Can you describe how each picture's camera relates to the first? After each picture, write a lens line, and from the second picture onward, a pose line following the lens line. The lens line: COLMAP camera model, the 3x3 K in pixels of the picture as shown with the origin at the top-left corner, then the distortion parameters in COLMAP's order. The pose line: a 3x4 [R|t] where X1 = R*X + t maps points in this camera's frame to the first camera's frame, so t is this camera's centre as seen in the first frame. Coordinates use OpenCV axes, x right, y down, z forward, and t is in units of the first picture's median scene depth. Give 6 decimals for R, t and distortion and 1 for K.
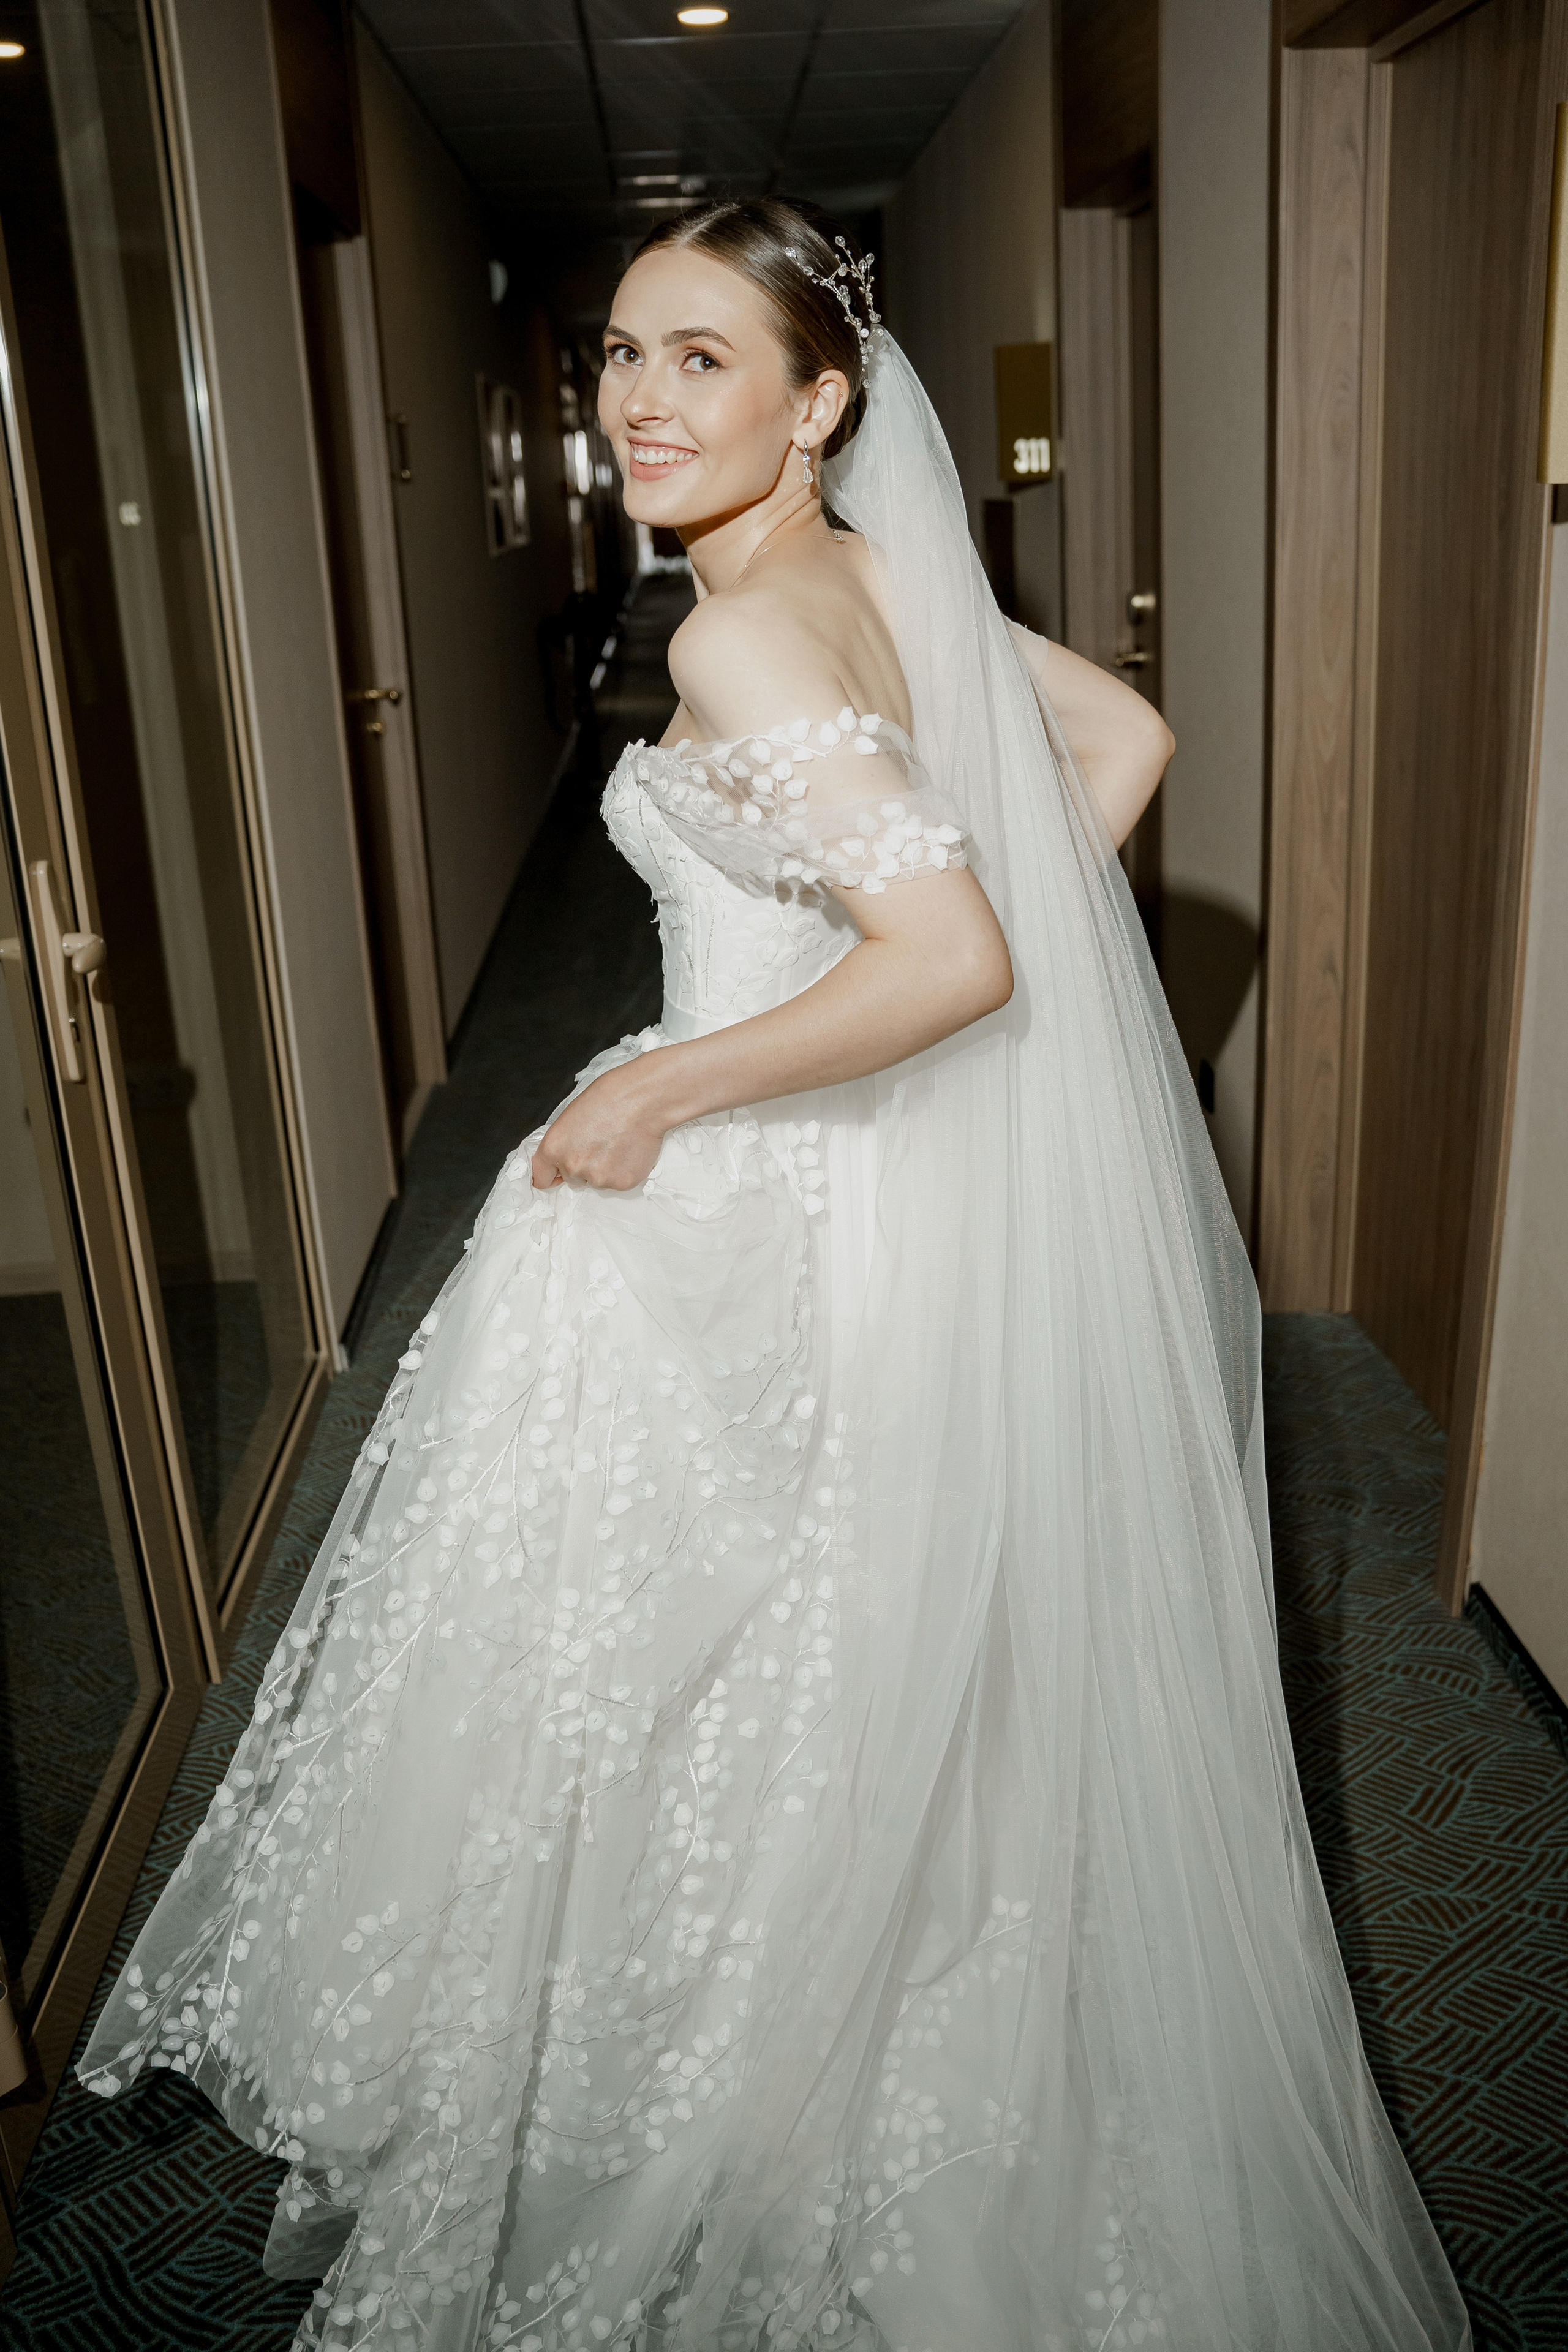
lens RADIAL K [[2605.0, 0, 784.0], [0, 2605.0, 1176.0], [0, 0, 1]] dist [-0.072133, -0.004384]
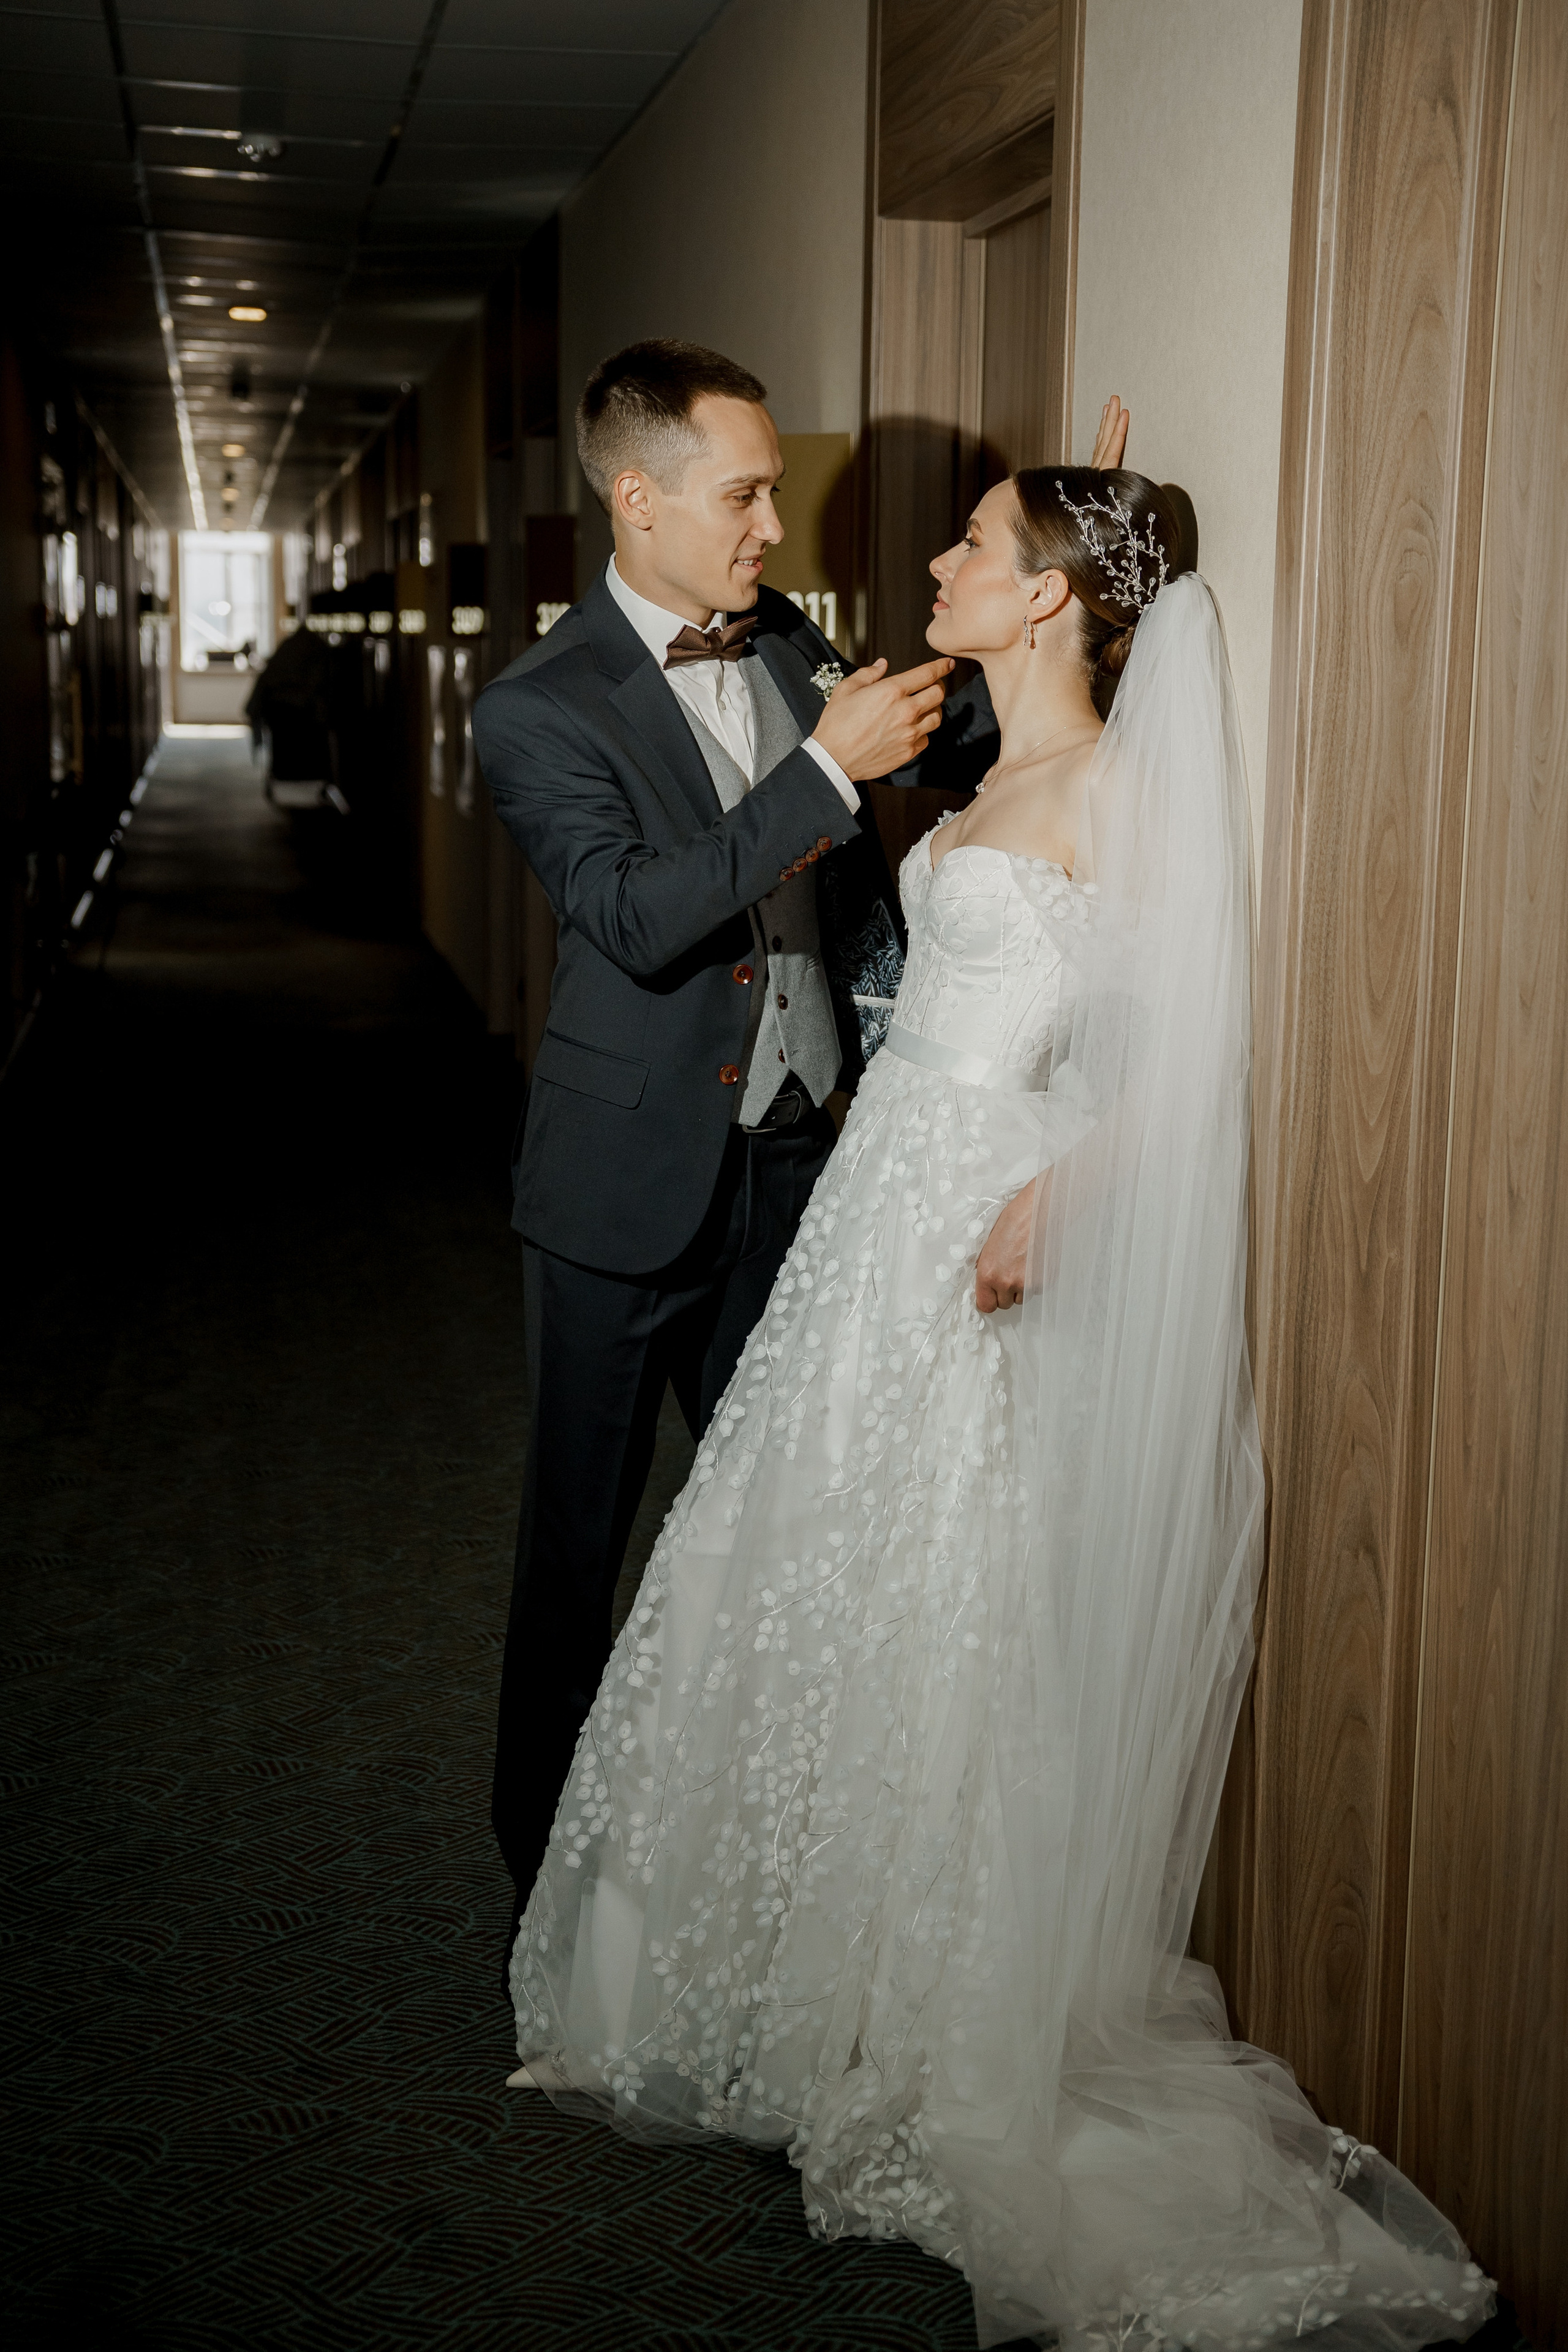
lens RADIAL K [[2786.0, 0, 784.0], [0, 2786.0, 1176.0], [0, 0, 1]] dist [0.010376, 0.019388]
pose [[0.985947, 0.035354, 0.163277, -0.012001], [-0.023338, 0.996916, -0.074932, -0.086586], [-0.165423, 0.070068, 0.983731, 0.325910]]
